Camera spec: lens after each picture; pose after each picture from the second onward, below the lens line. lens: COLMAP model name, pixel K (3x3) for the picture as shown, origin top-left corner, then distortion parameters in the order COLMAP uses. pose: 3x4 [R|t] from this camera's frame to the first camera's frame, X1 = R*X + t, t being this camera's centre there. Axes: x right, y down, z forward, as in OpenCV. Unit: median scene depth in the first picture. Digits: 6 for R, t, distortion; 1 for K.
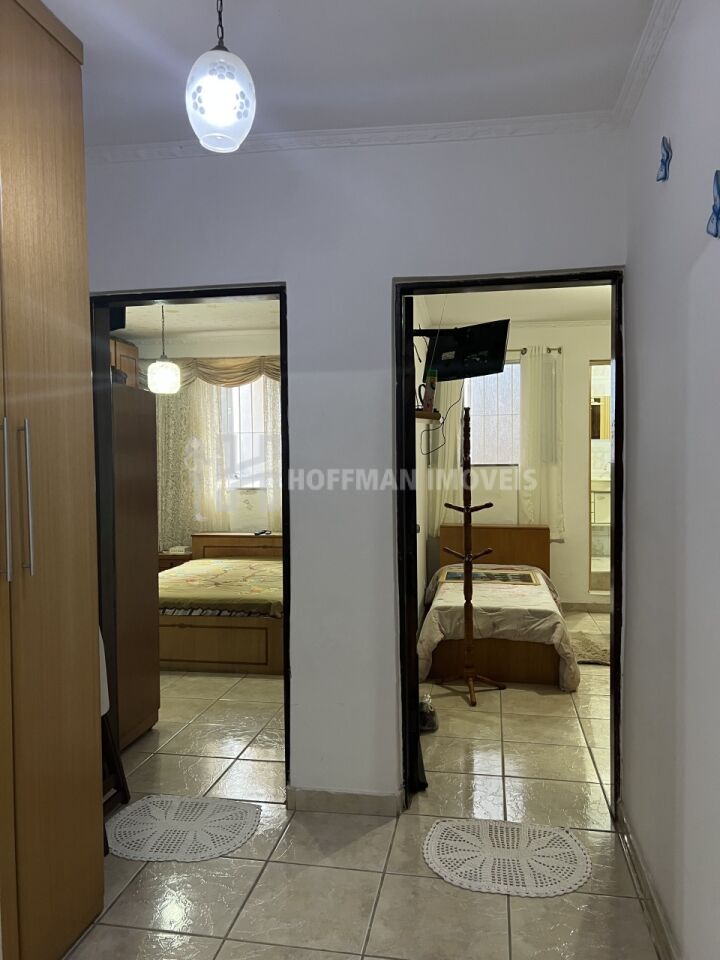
lens RADIAL K [[704.1, 0, 356.9], [0, 704.1, 490.9], [0, 0, 1]] dist [0.076748, -0.092160]
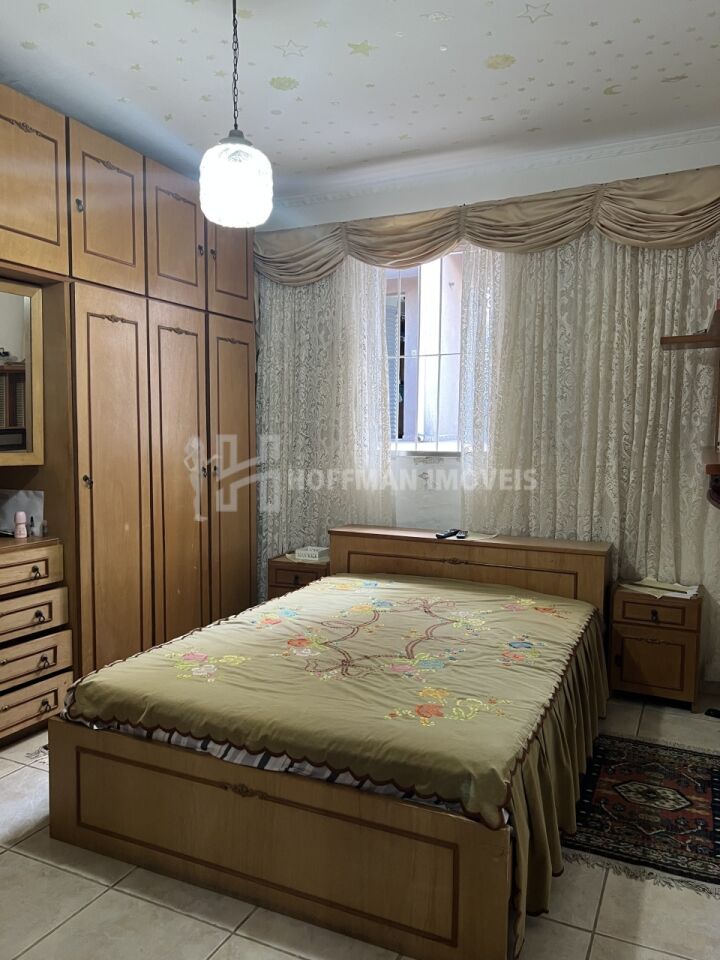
lens RADIAL K [[720.7, 0, 354.4], [0, 720.7, 486.1], [0, 0, 1]] dist [0.031574, -0.012123]
pose [[0.964002, 0.039397, -0.262960, -0.069146], [-0.030150, 0.998780, 0.039109, 0.002142], [0.264180, -0.029773, 0.964014, 0.502371]]
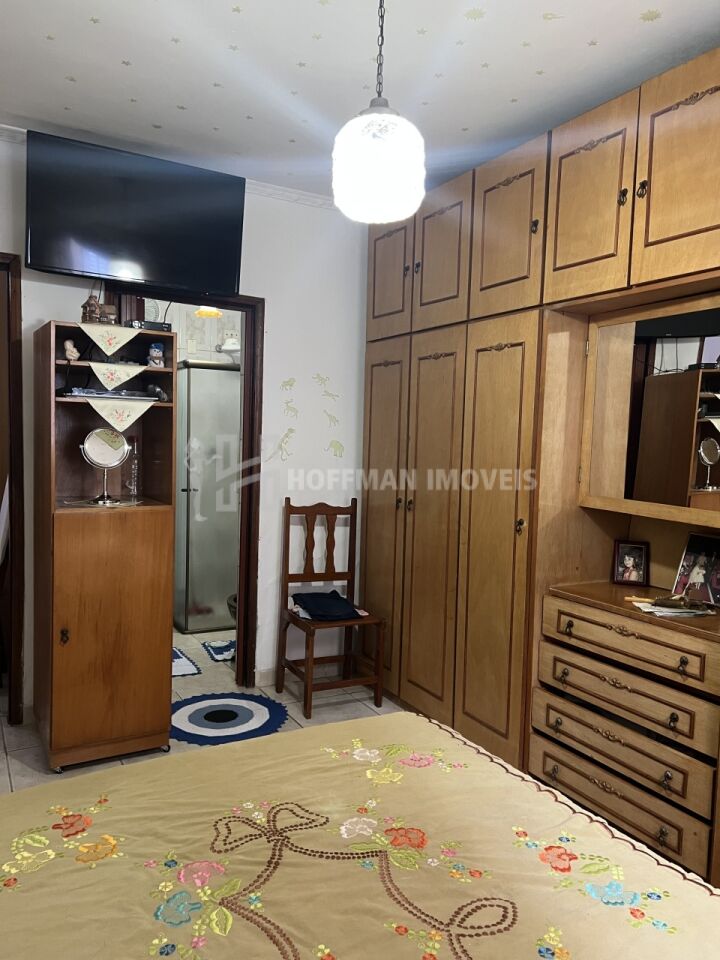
lens RADIAL K [[720.7, 0, 354.4], [0, 720.7, 486.1], [0, 0, 1]] dist [0.031574, -0.012123]
pose [[-0.780107, 0.037650, -0.624512, -0.035400], [-0.031824, 0.994508, 0.099709, -0.039996], [0.624836, 0.097659, -0.774625, 1.101742]]
